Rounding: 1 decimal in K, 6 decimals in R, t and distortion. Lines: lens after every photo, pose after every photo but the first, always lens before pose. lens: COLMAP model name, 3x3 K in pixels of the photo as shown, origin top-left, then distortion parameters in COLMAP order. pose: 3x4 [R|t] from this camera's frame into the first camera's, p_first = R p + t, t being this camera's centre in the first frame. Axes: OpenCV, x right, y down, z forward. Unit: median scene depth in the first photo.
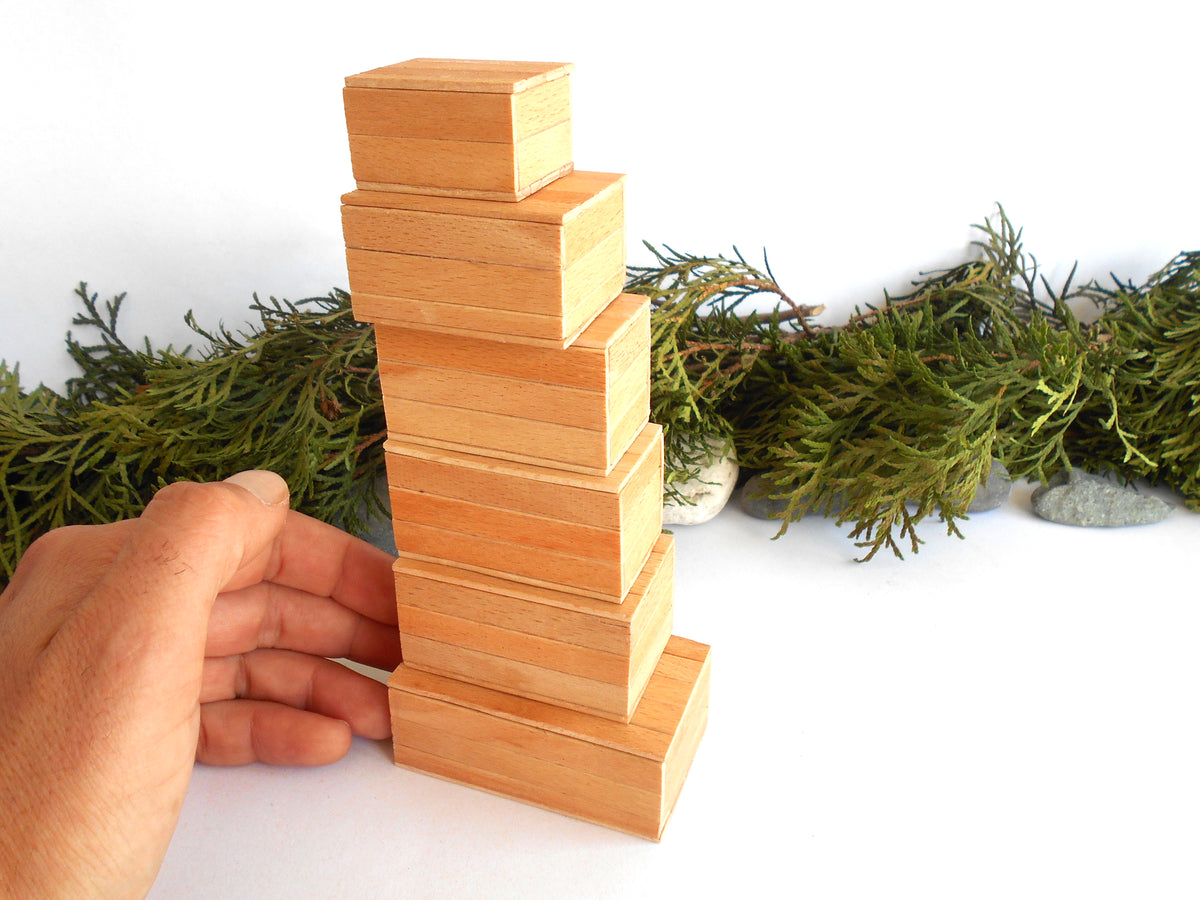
lens RADIAL K [[1044.5, 0, 600.6], [0, 1044.5, 449.2], [0, 0, 1]] dist [-0.011800, 0.005466]
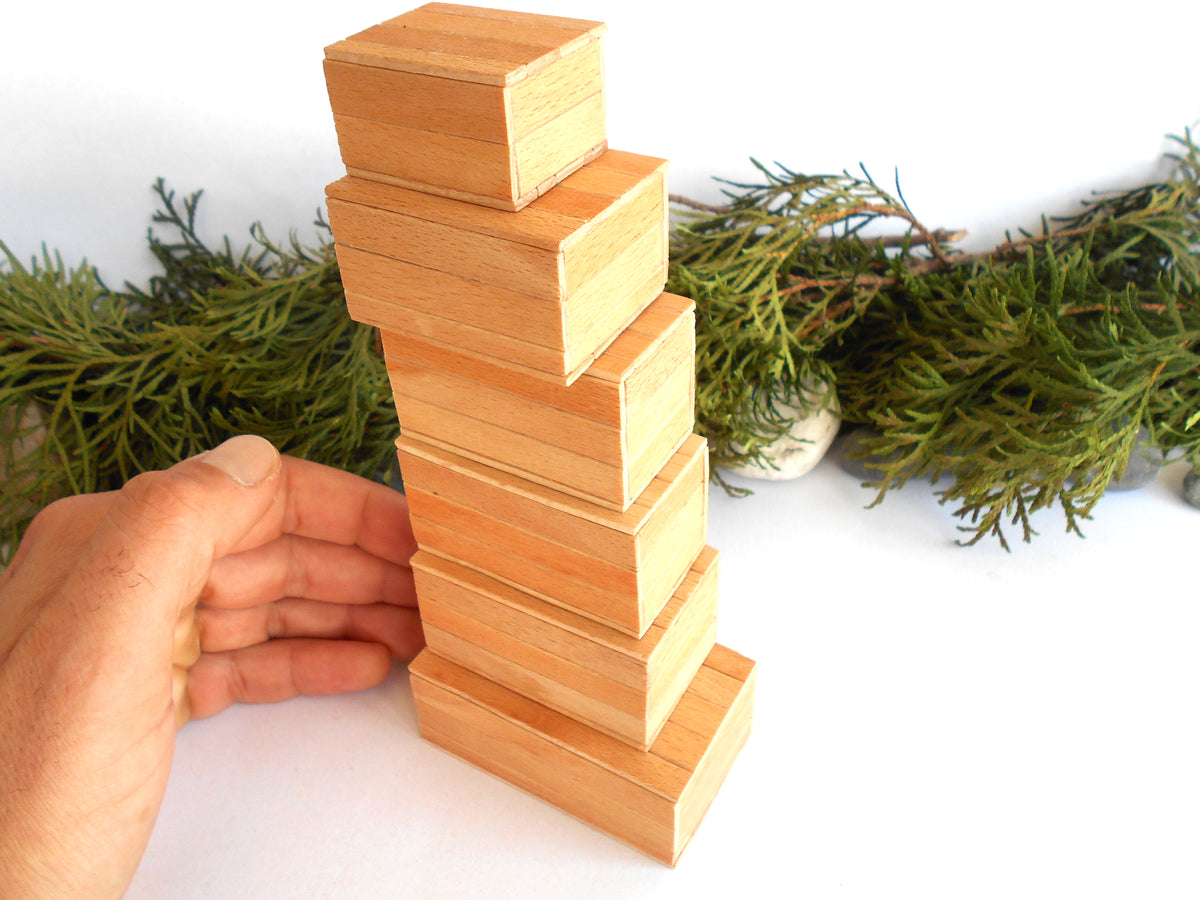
lens RADIAL K [[1044.5, 0, 600.6], [0, 1044.5, 449.2], [0, 0, 1]] dist [-0.011800, 0.005466]
pose [[0.984460, 0.082740, -0.154897, 0.077021], [-0.053203, 0.981119, 0.185941, -0.123063], [0.167357, -0.174810, 0.970275, 0.099359]]
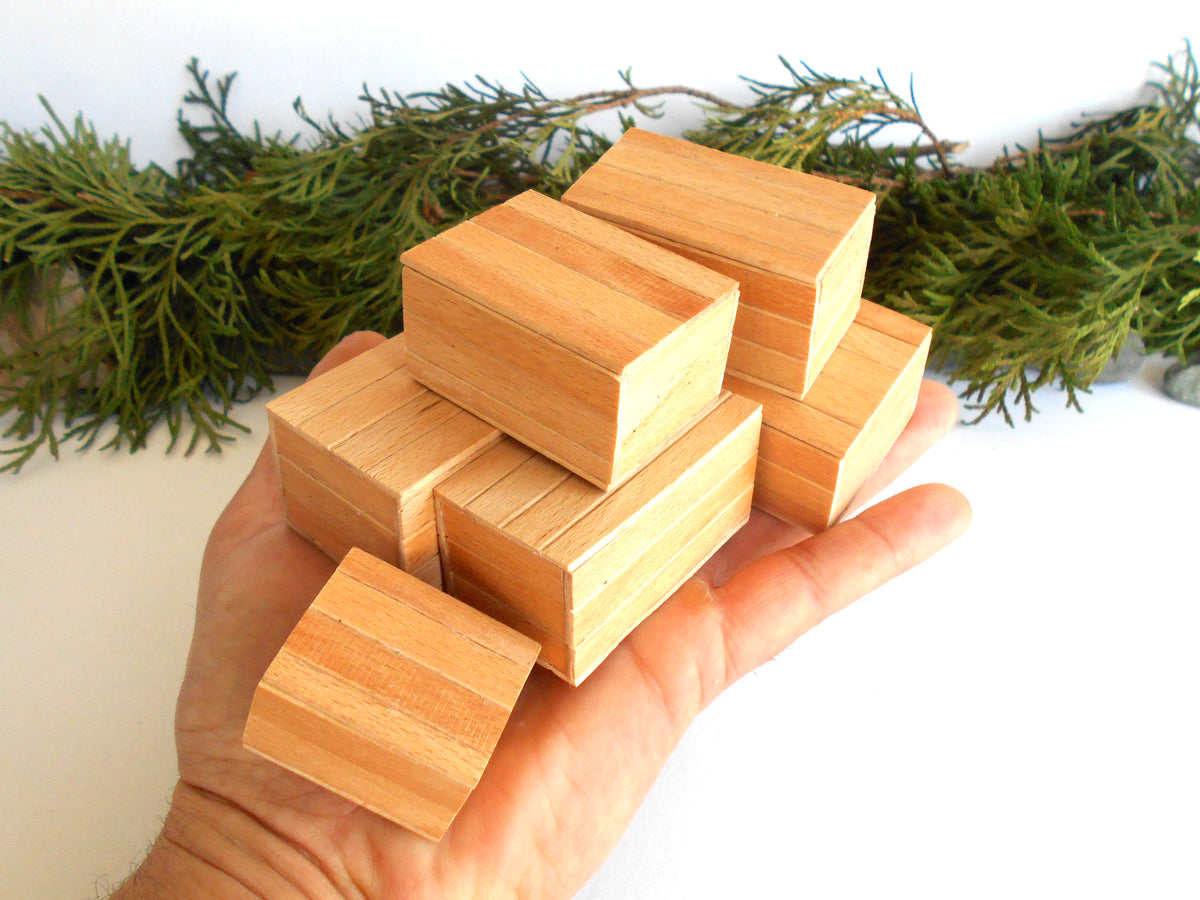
lens RADIAL K [[1044.5, 0, 600.6], [0, 1044.5, 449.2], [0, 0, 1]] dist [-0.011800, 0.005466]
pose [[0.990482, 0.106284, -0.087454, 0.002607], [-0.089005, 0.979253, 0.182050, -0.013877], [0.104988, -0.172533, 0.979393, 0.026234]]
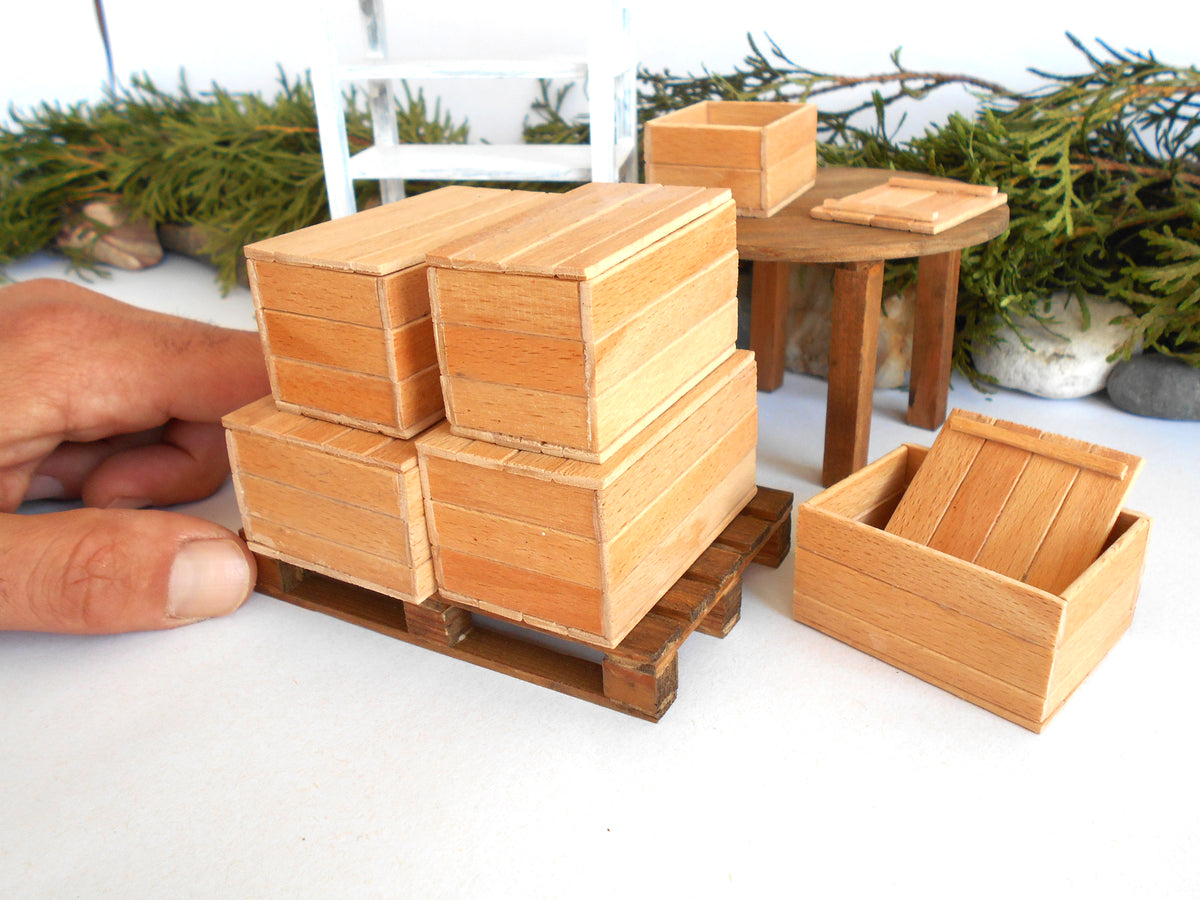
lens RADIAL K [[1037.6, 0, 603.8], [0, 1037.6, 444.4], [0, 0, 1]] dist [-0.011471, -0.001080]
pose [[0.775455, 0.239792, -0.584097, 0.313394], [-0.271024, 0.961933, 0.035092, 0.179806], [0.570276, 0.131092, 0.810925, 0.205650]]
